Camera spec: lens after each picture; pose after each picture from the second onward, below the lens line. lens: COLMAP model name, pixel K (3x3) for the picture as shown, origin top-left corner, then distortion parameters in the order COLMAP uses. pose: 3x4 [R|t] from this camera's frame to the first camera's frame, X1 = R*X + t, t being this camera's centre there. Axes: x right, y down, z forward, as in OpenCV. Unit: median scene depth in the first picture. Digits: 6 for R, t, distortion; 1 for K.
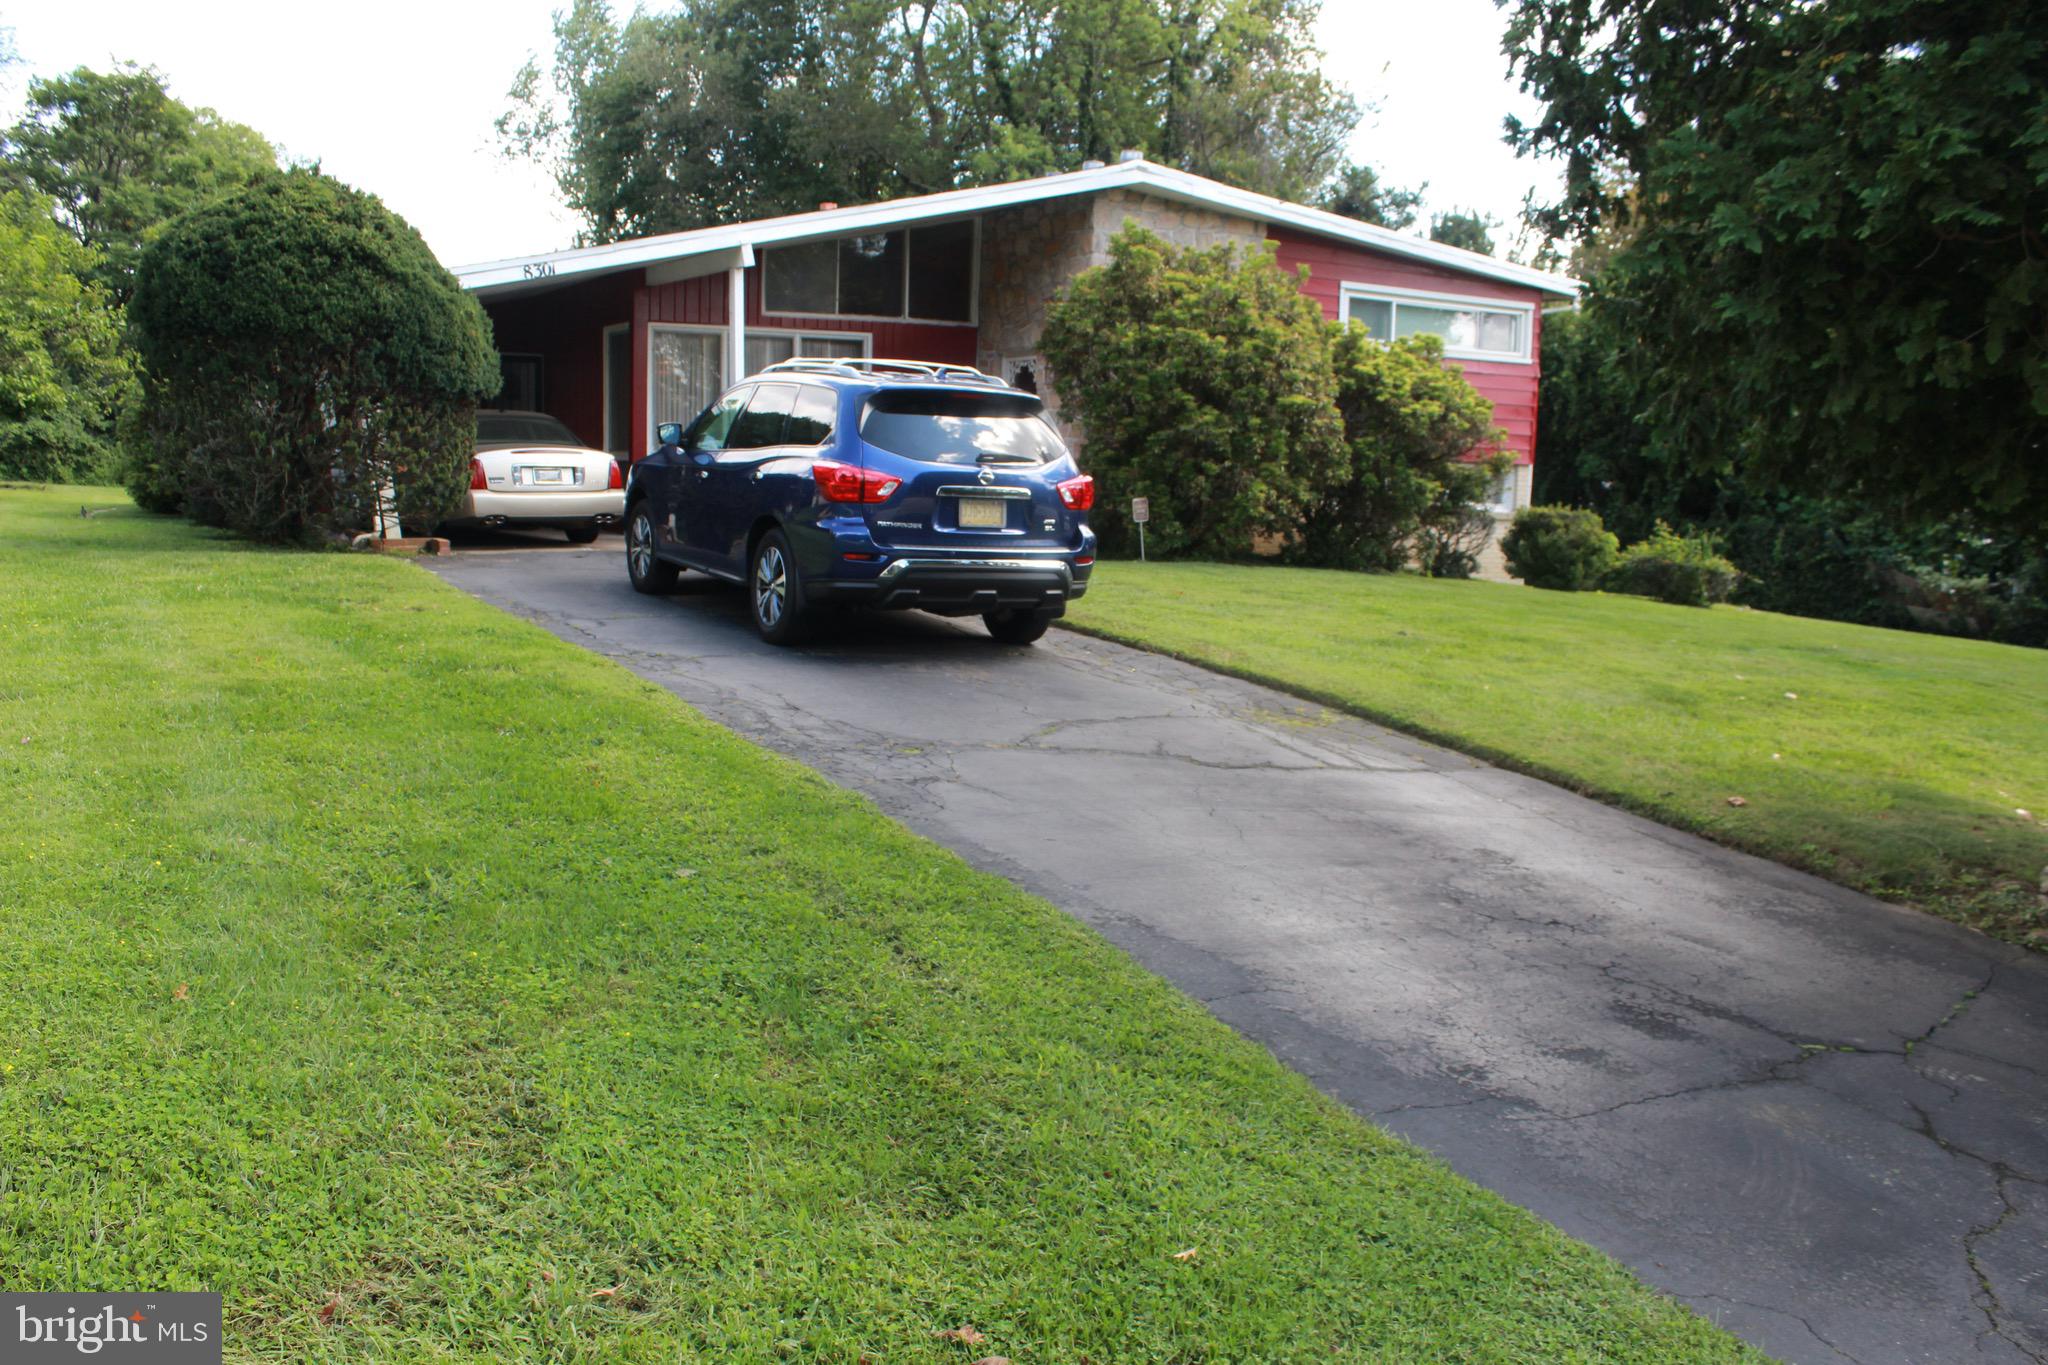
lens RADIAL K [[1671.9, 0, 1021.3], [0, 1671.9, 707.1], [0, 0, 1]] dist [-0.168814, 0.137769]
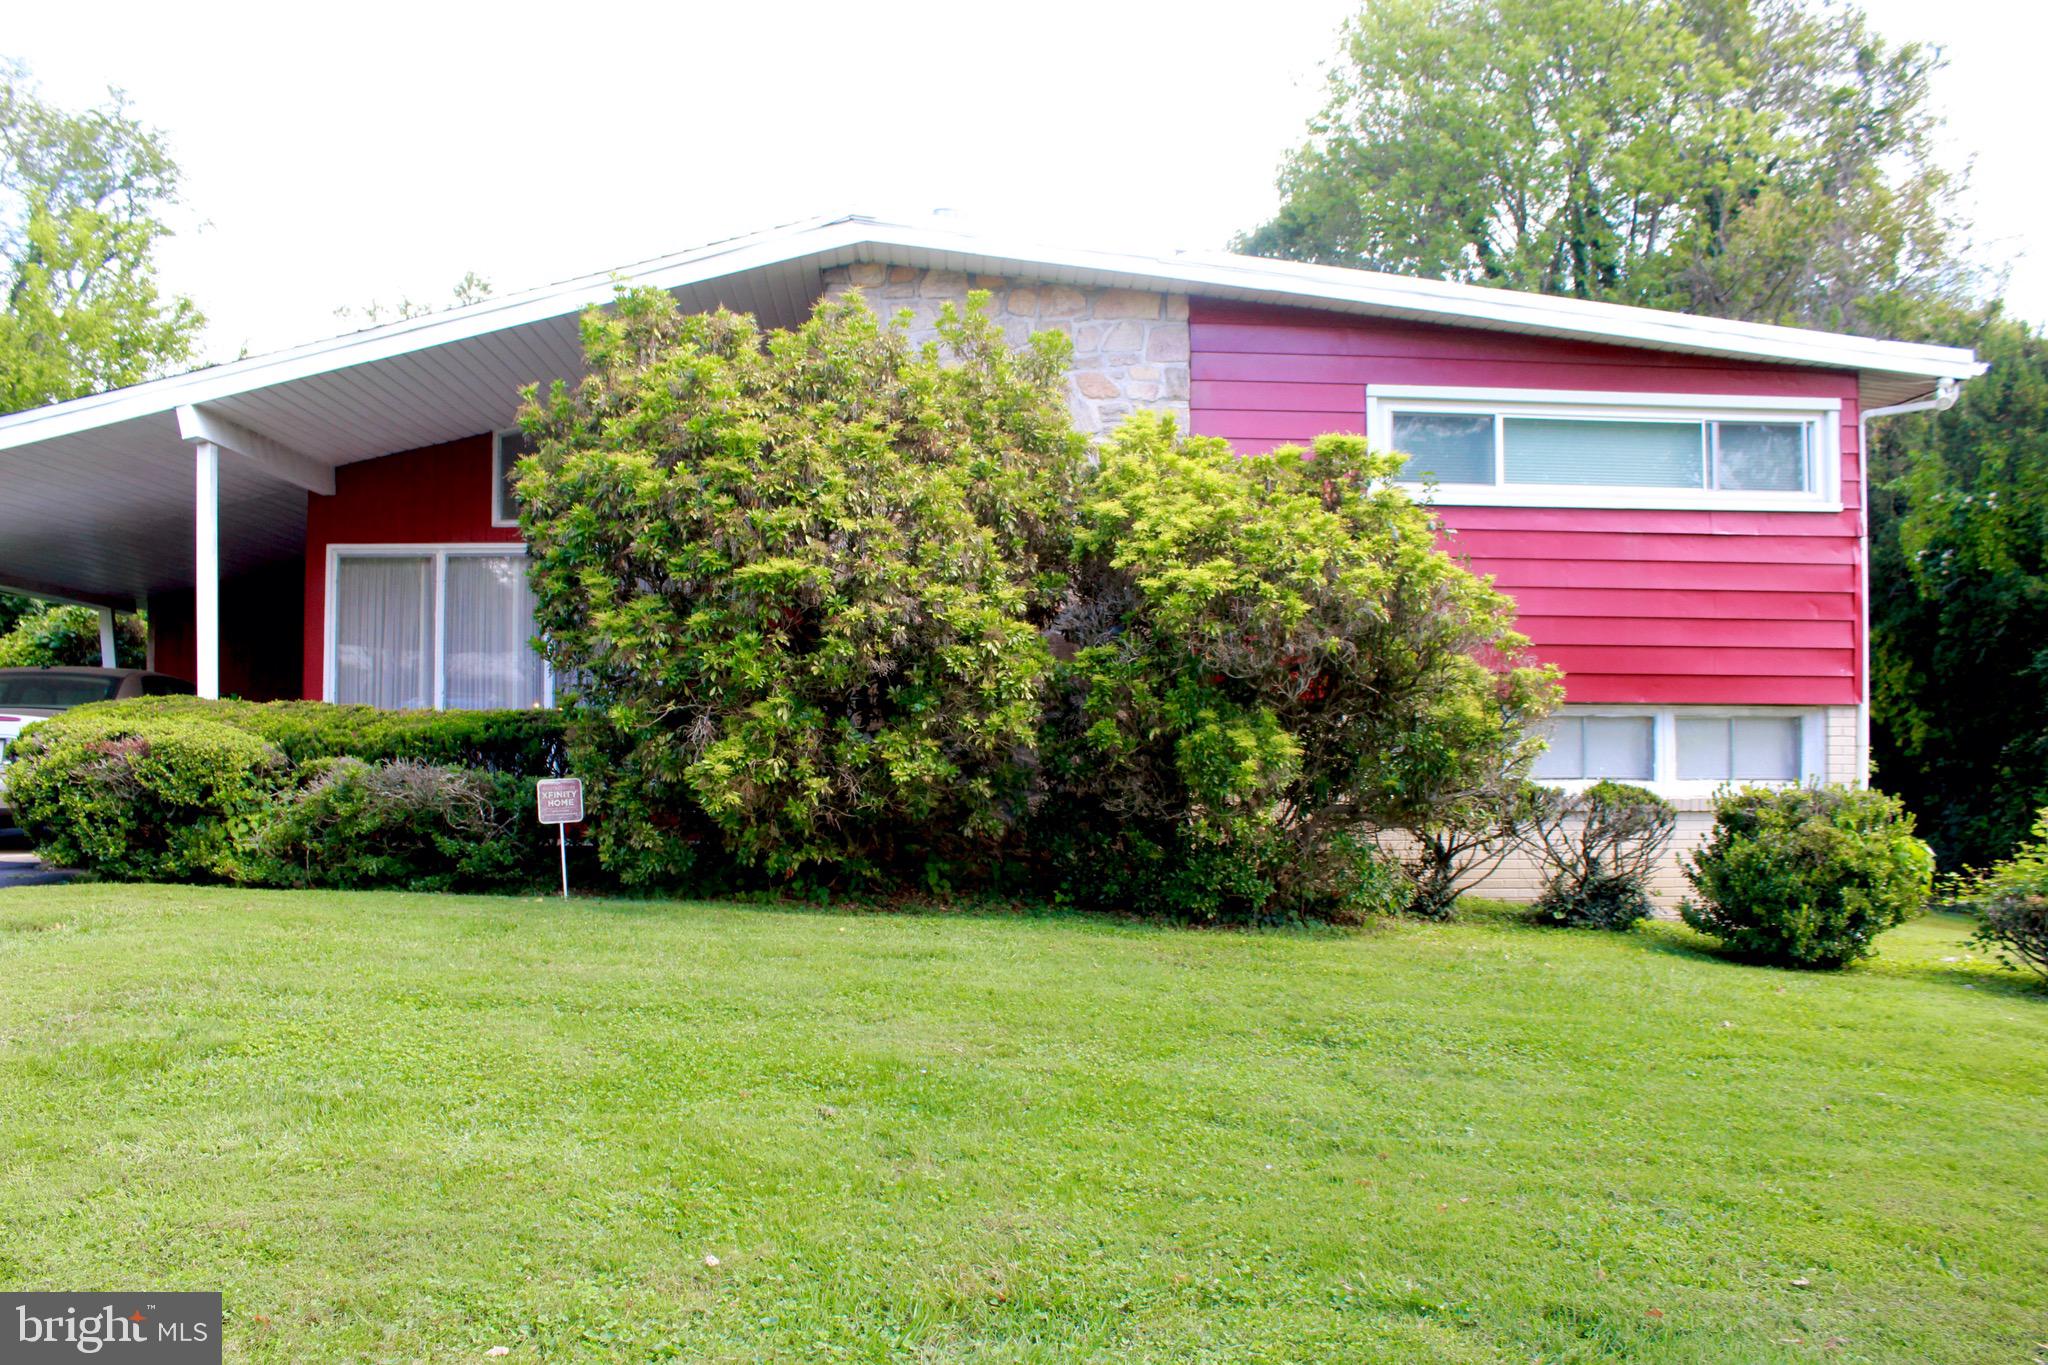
lens RADIAL K [[1671.9, 0, 1021.3], [0, 1671.9, 707.1], [0, 0, 1]] dist [-0.168814, 0.137769]
pose [[0.885007, -0.032955, -0.464410, 0.340177], [-0.049972, 0.985005, -0.165128, -0.053977], [0.462888, 0.169347, 0.870090, 0.474505]]
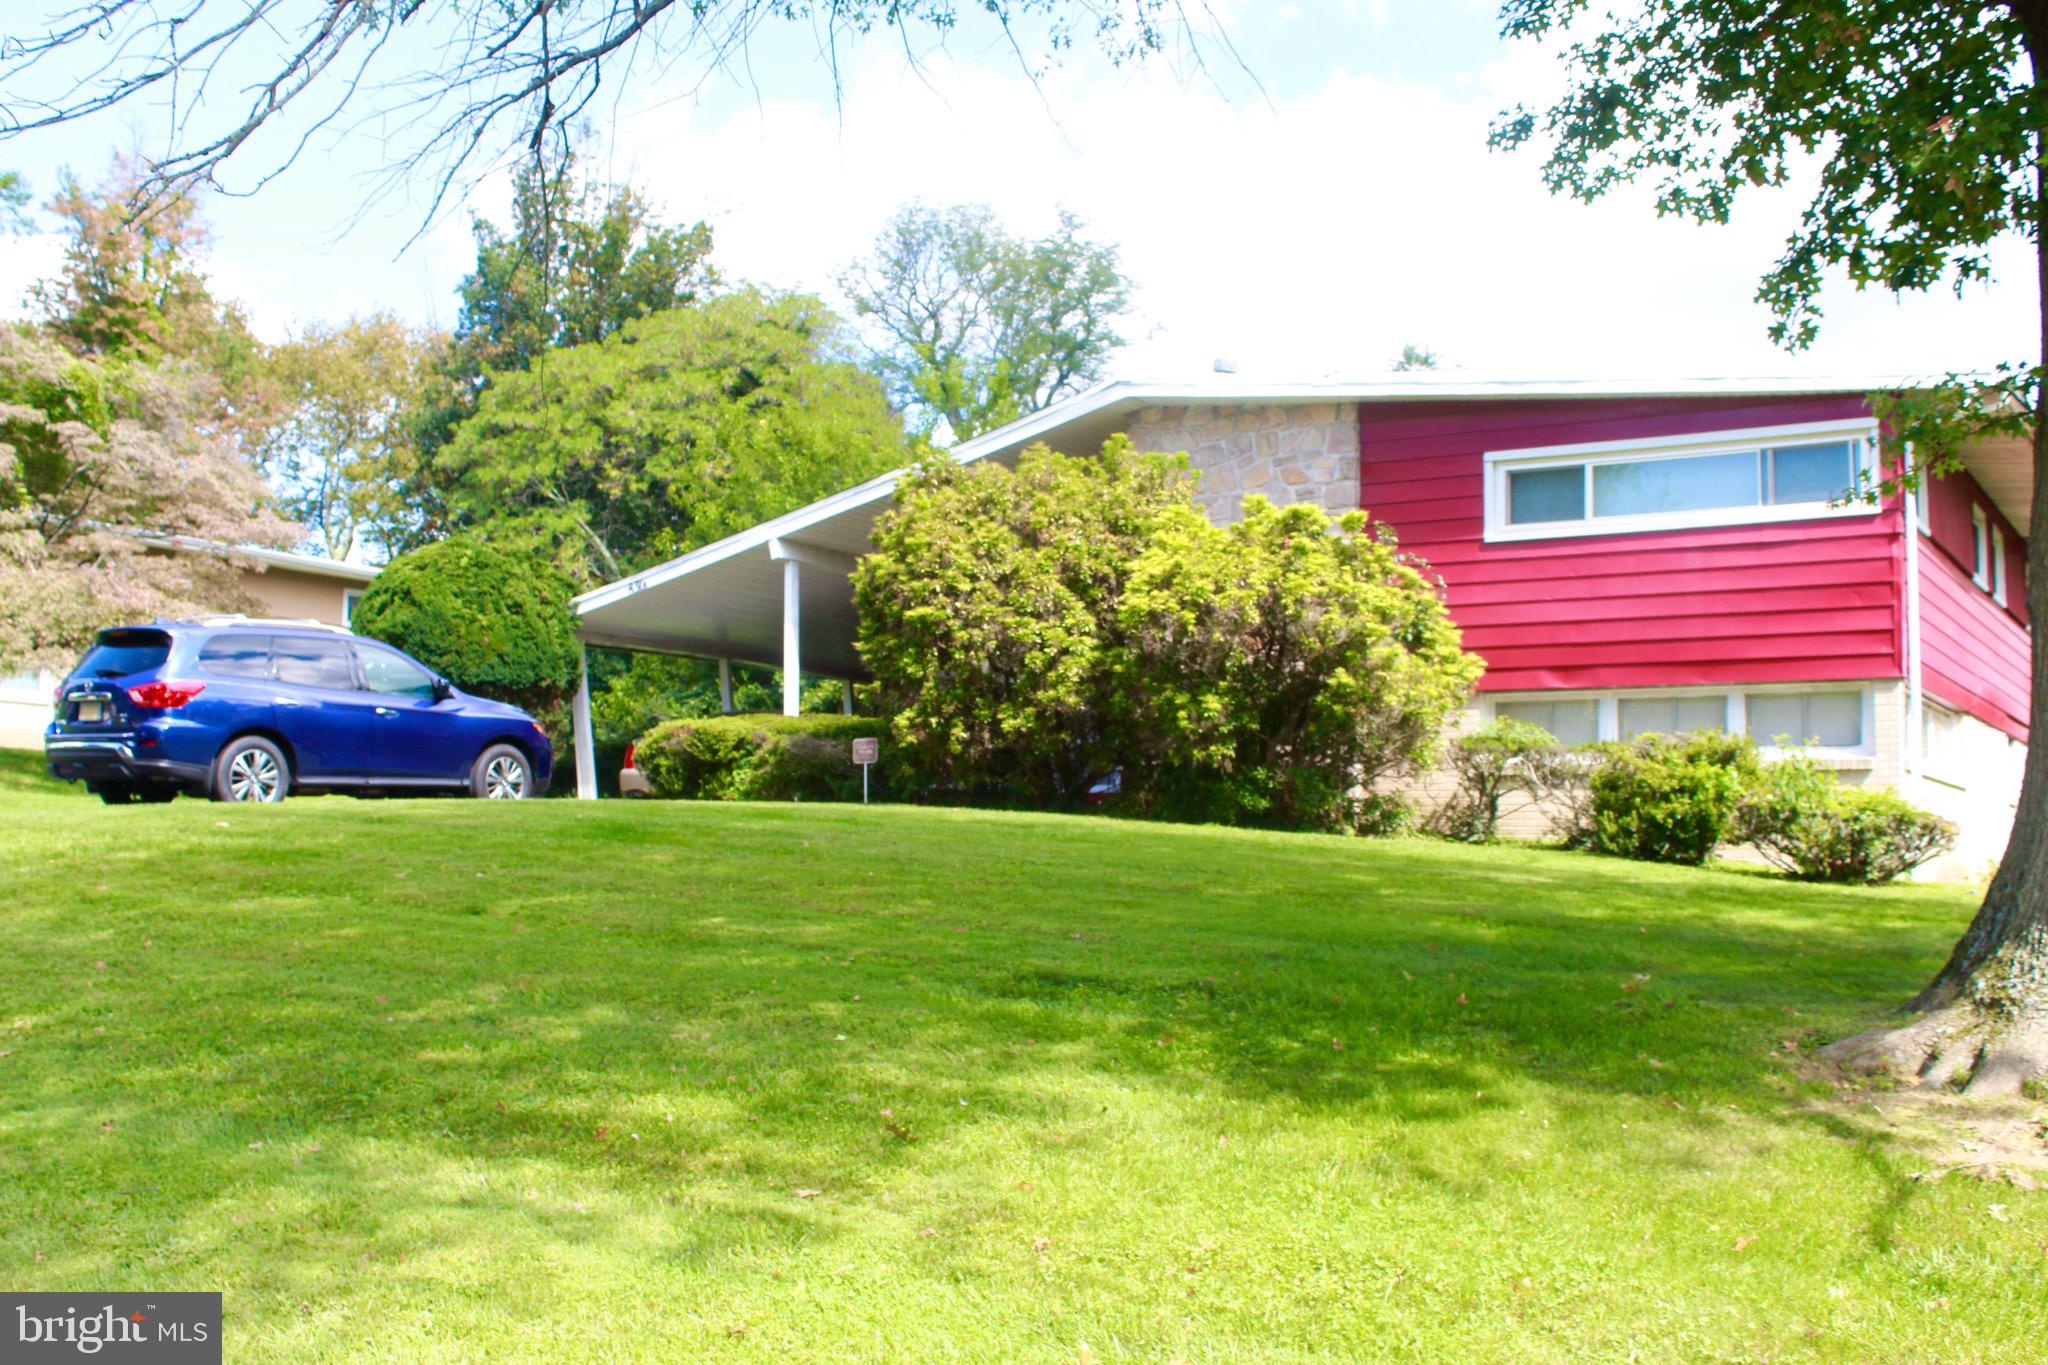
lens RADIAL K [[1956.1, 0, 1024.0], [0, 1956.1, 682.5], [0, 0, 1]] dist [-0.145220, 0.004111]
pose [[0.482546, -0.099955, -0.870148, 0.822329], [-0.128196, 0.974708, -0.183058, 0.024350], [0.866438, 0.199883, 0.457528, 0.440785]]
